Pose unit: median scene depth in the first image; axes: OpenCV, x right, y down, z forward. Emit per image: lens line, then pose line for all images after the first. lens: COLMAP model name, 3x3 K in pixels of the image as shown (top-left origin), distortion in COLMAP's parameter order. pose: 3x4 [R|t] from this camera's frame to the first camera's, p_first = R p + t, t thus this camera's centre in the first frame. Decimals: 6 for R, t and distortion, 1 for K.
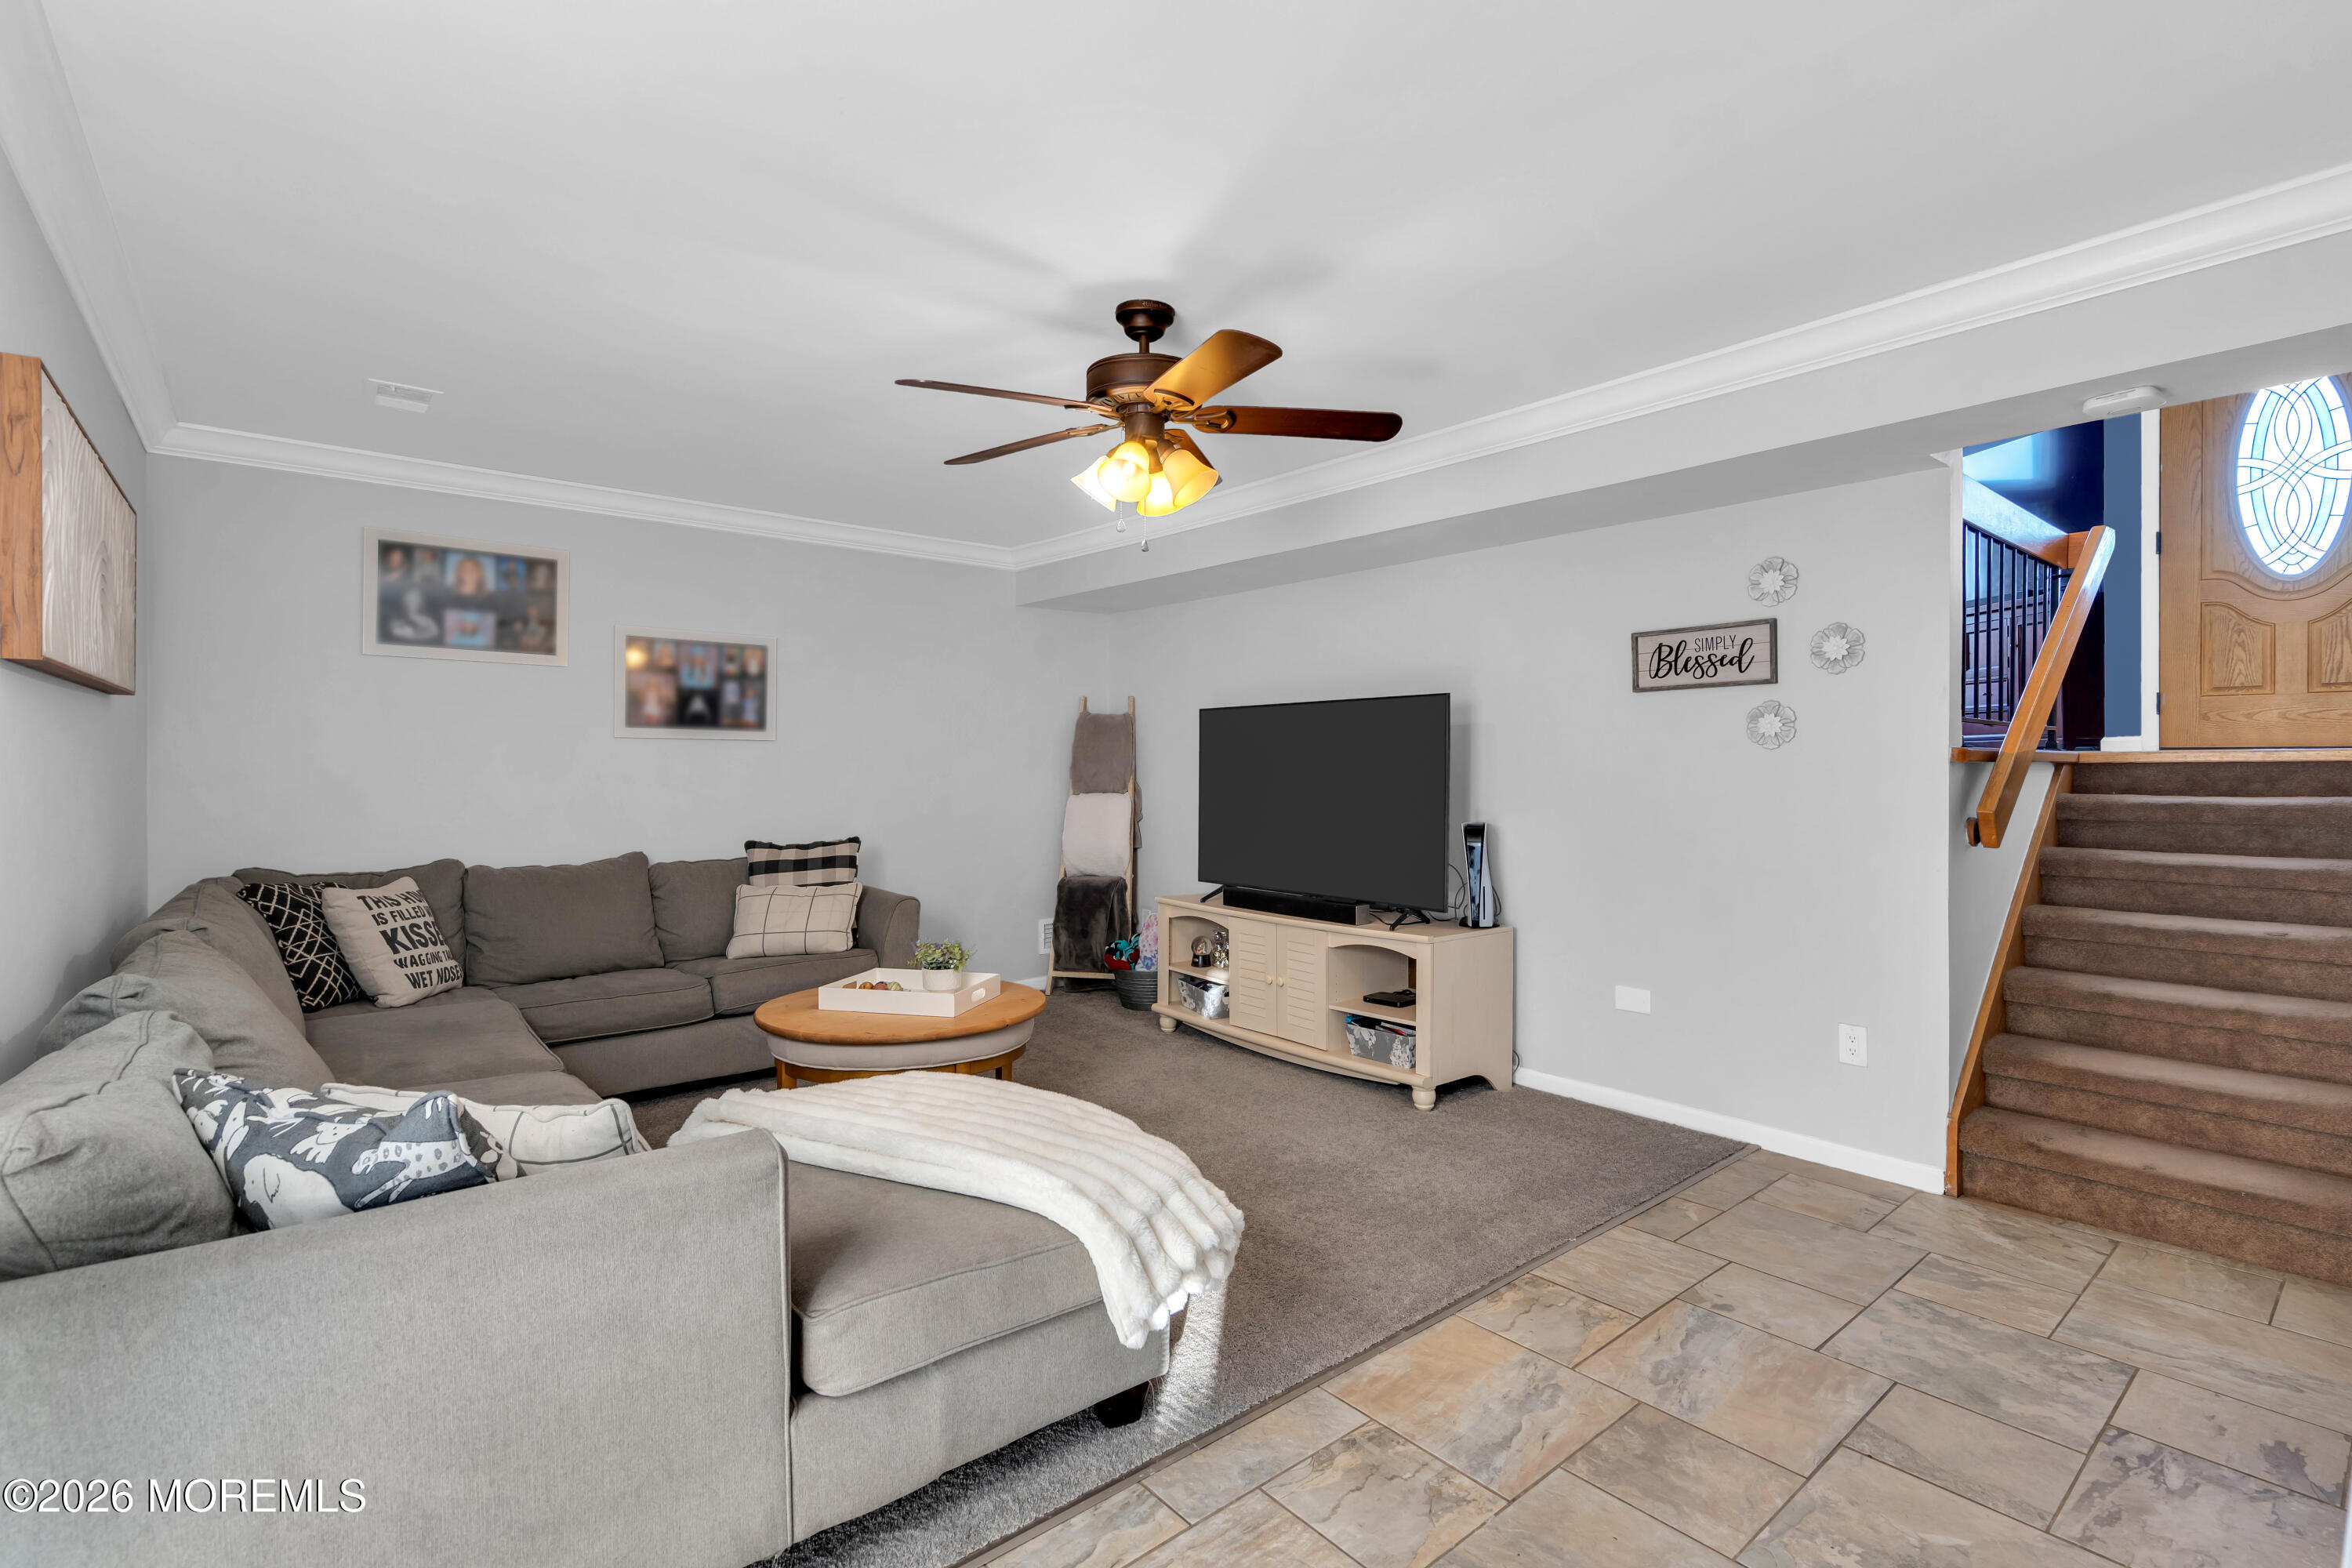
lens RADIAL K [[1078.5, 0, 1177.4], [0, 1078.5, 771.5], [0, 0, 1]] dist [0.000758, 0.000080]
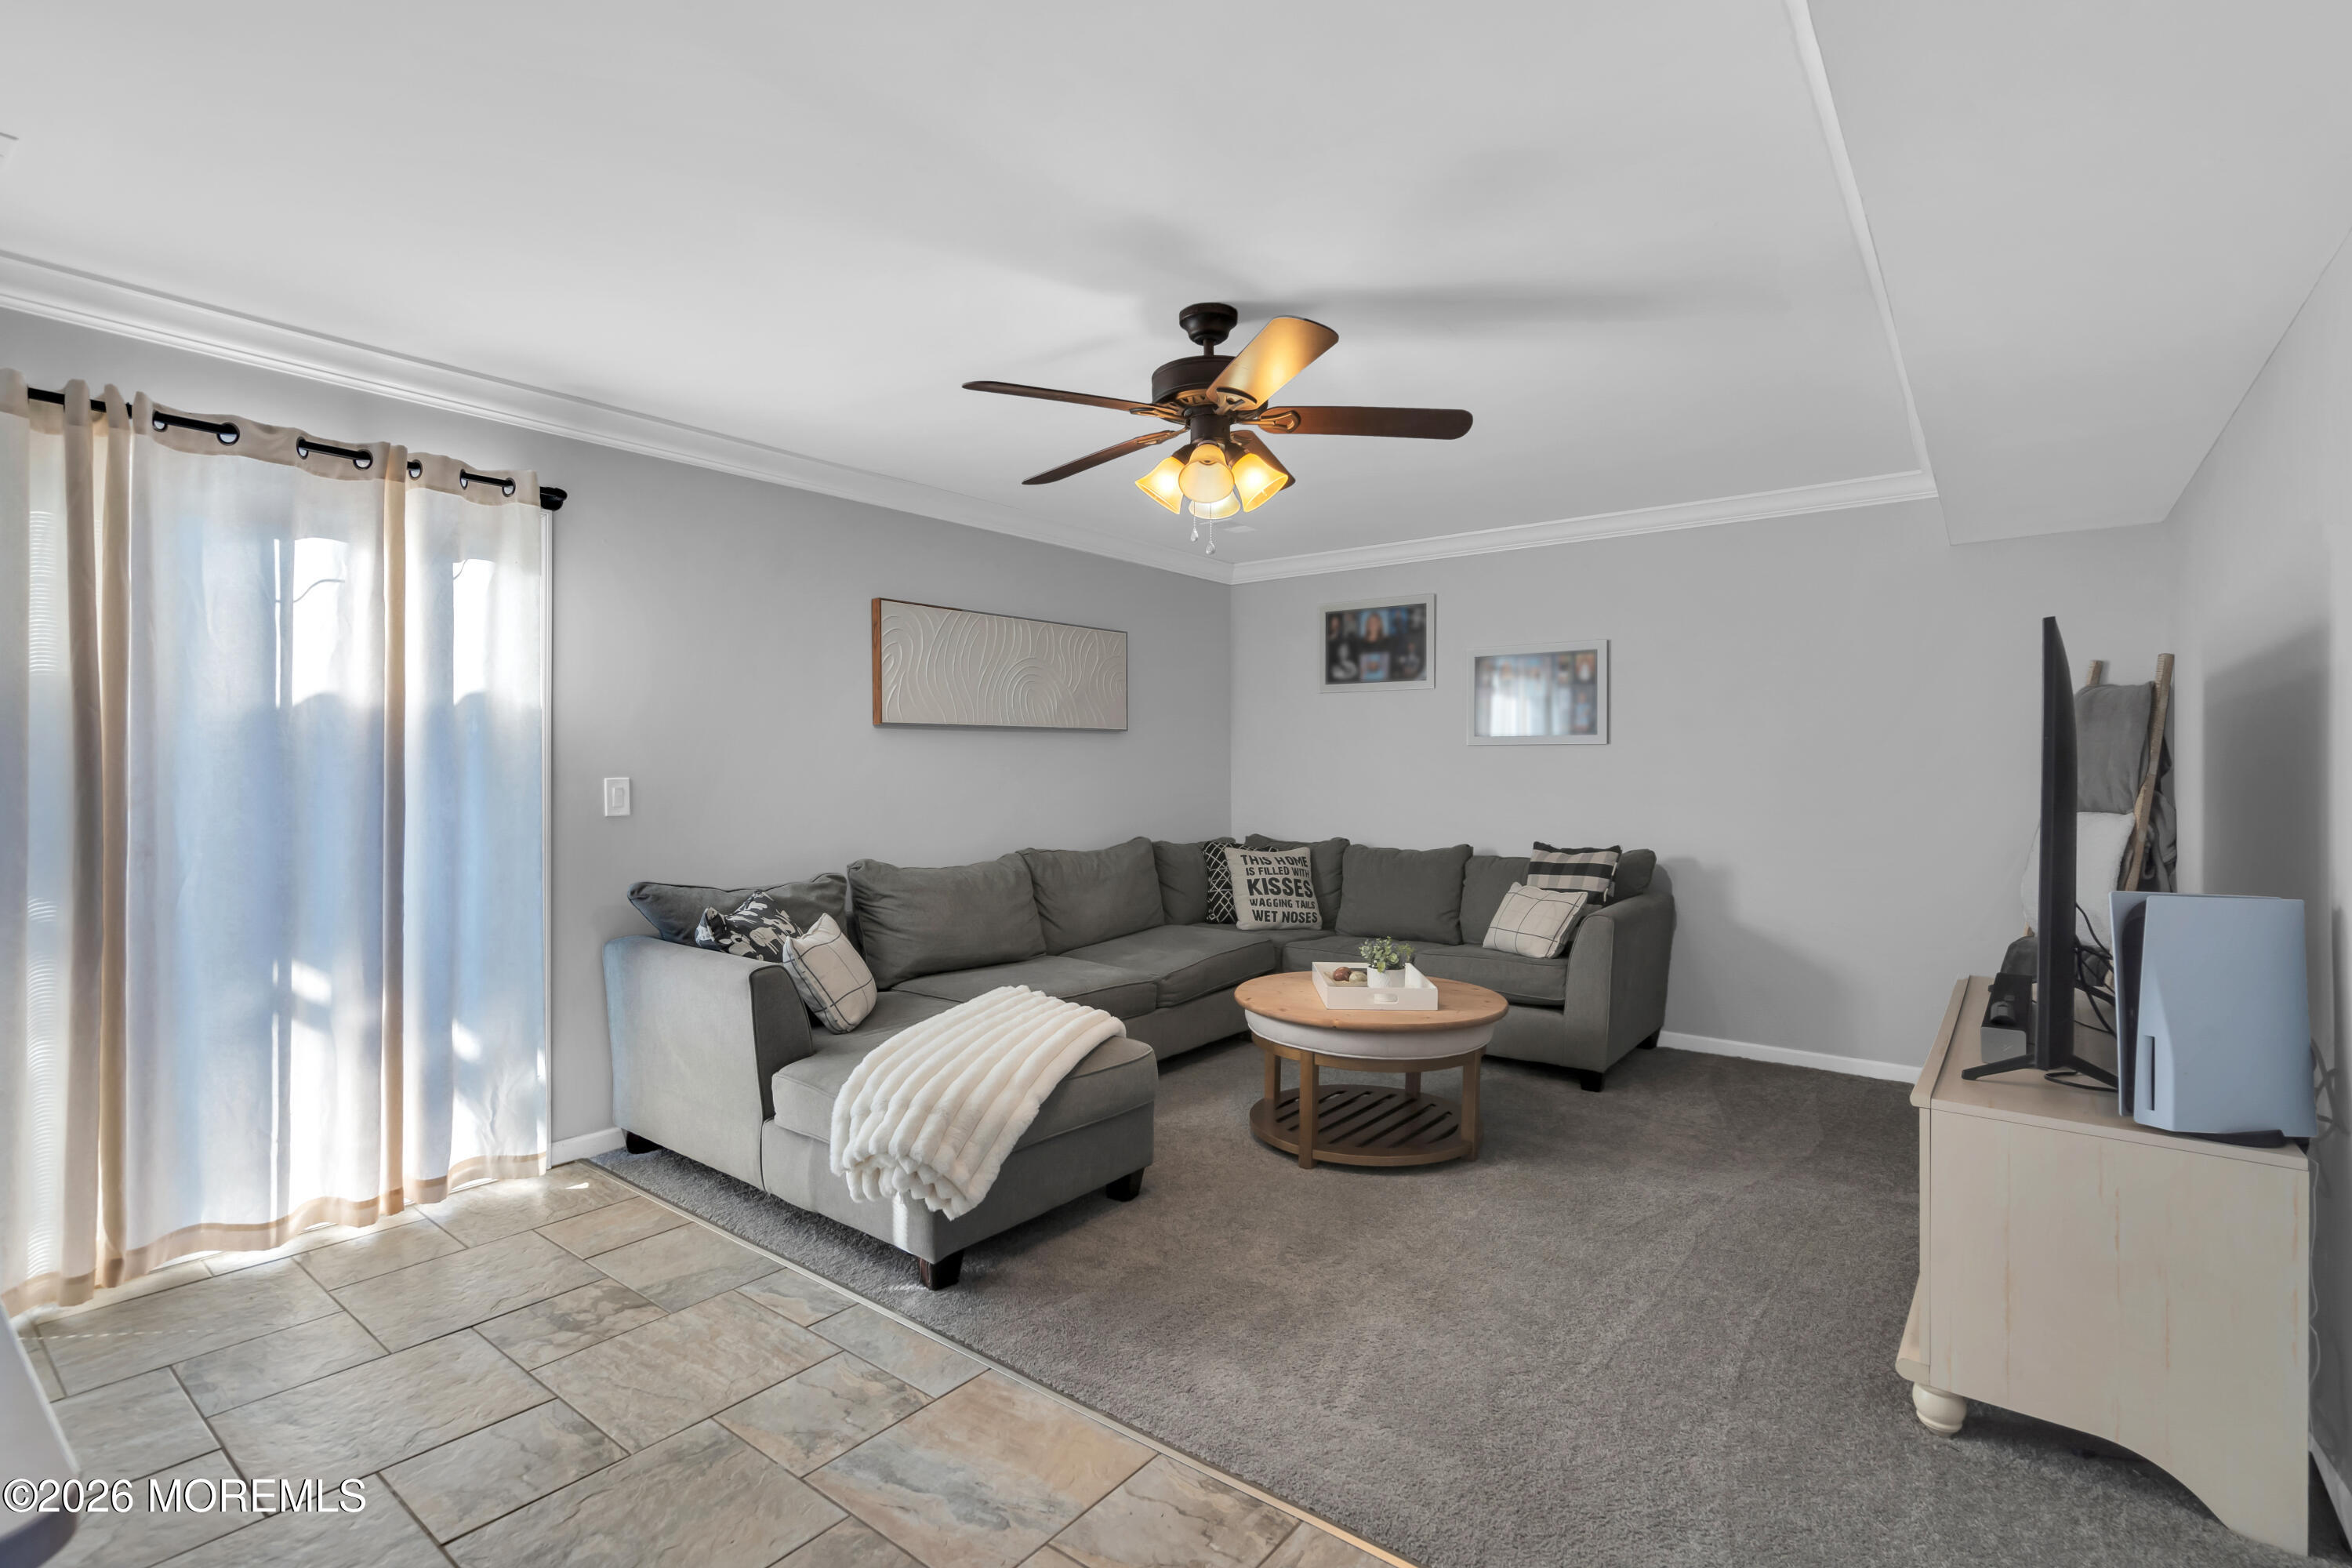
lens RADIAL K [[1078.5, 0, 1178.9], [0, 1078.5, 778.3], [0, 0, 1]] dist [0.000758, 0.000080]
pose [[0.219417, 0.007391, -0.975603, 0.619514], [-0.006523, 0.999960, 0.006108, -0.001523], [0.975609, 0.005024, 0.219456, 0.499265]]
